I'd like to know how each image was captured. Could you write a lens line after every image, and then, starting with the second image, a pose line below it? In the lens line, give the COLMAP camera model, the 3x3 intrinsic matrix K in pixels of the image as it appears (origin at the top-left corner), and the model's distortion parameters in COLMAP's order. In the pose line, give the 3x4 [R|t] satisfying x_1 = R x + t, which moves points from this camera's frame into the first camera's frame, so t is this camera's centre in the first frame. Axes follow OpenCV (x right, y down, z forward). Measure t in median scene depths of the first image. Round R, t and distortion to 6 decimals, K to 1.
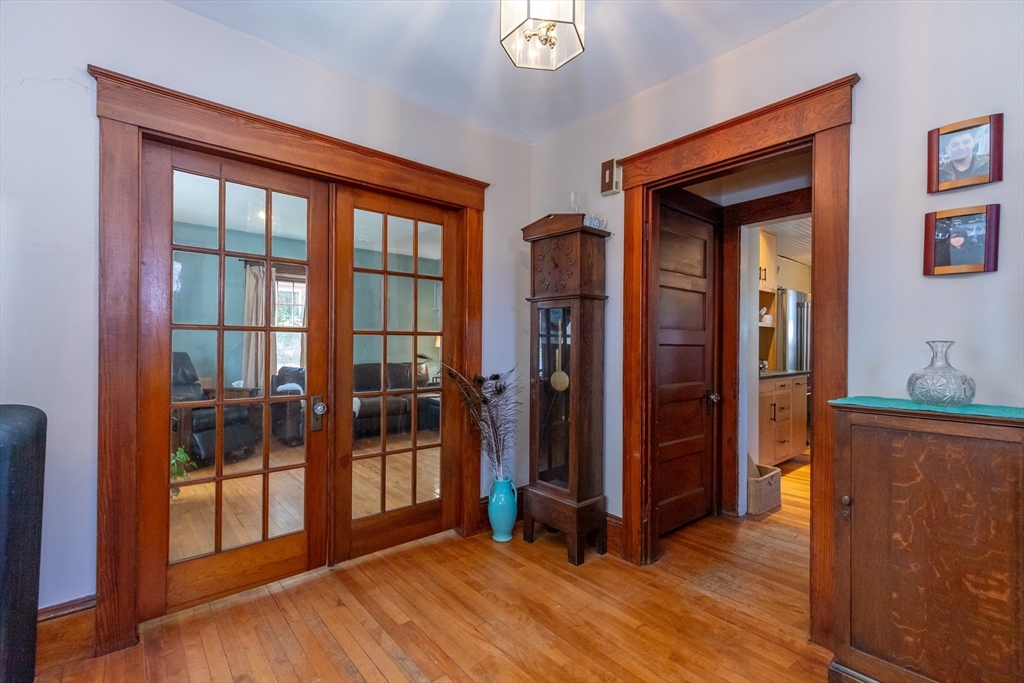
lens RADIAL K [[452.0, 0, 512.0], [0, 452.0, 341.5], [0, 0, 1]] dist [0.002140, 0.000093]
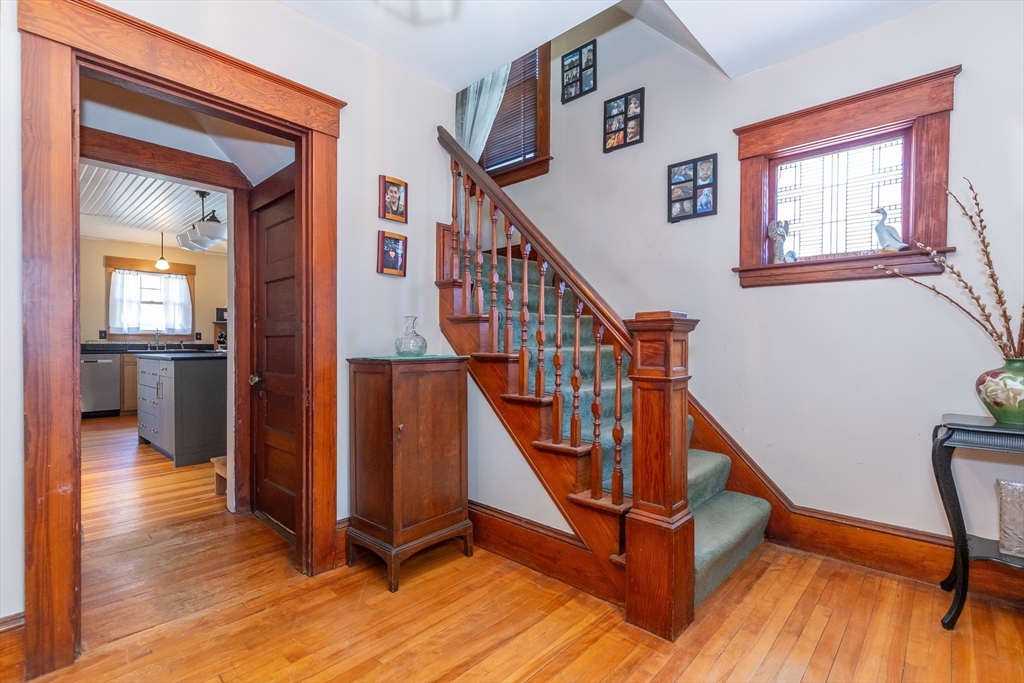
lens RADIAL K [[472.6, 0, 511.4], [0, 472.6, 343.6], [0, 0, 1]] dist [0.003078, -0.000572]
pose [[-0.124845, -0.010858, 0.992117, -0.674976], [-0.014778, 0.999850, 0.009083, 0.065751], [-0.992066, -0.013528, -0.124986, 0.763725]]
